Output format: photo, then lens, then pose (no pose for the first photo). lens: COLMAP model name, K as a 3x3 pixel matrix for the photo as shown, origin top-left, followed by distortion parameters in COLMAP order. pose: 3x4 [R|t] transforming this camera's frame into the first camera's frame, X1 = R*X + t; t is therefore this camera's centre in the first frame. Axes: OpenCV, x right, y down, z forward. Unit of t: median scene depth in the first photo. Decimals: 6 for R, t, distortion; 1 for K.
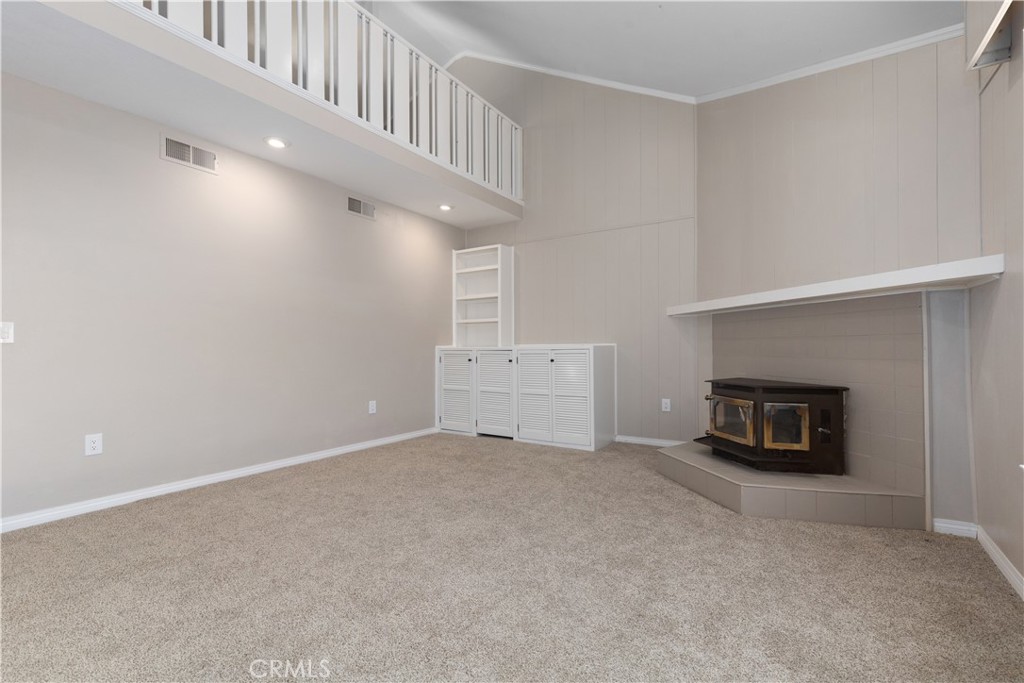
lens RADIAL K [[466.7, 0, 517.7], [0, 466.7, 342.1], [0, 0, 1]] dist [0.008188, -0.000445]
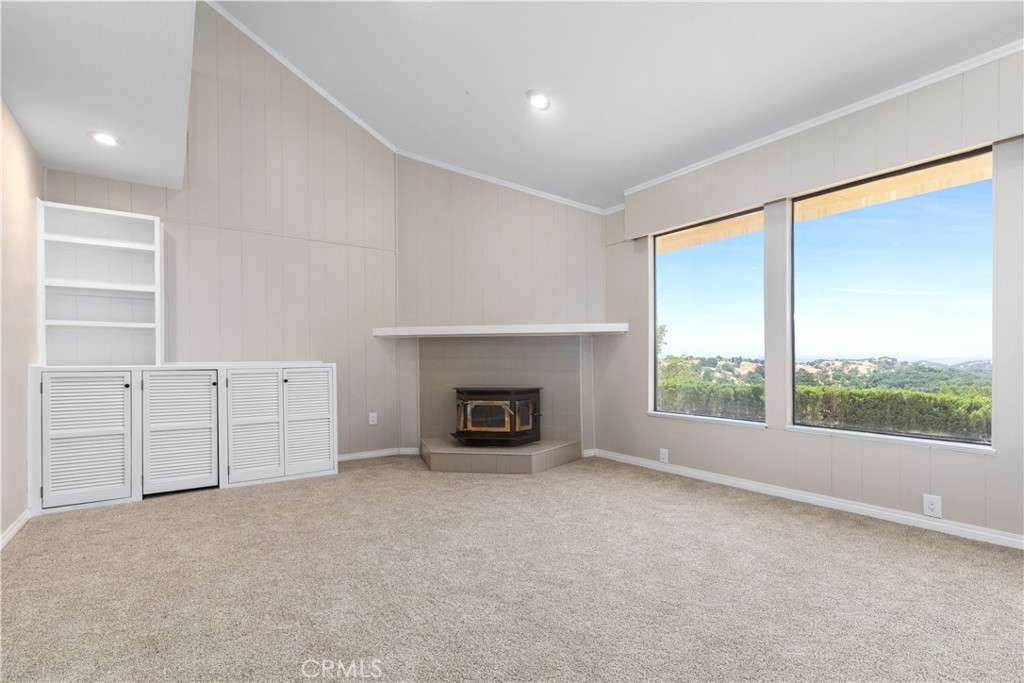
lens RADIAL K [[478.8, 0, 516.6], [0, 478.8, 361.3], [0, 0, 1]] dist [0.006958, 0.000694]
pose [[0.366372, 0.005073, 0.930455, -0.836526], [-0.005937, 0.999978, -0.003114, 0.004931], [-0.930450, -0.004383, 0.366393, 0.398591]]
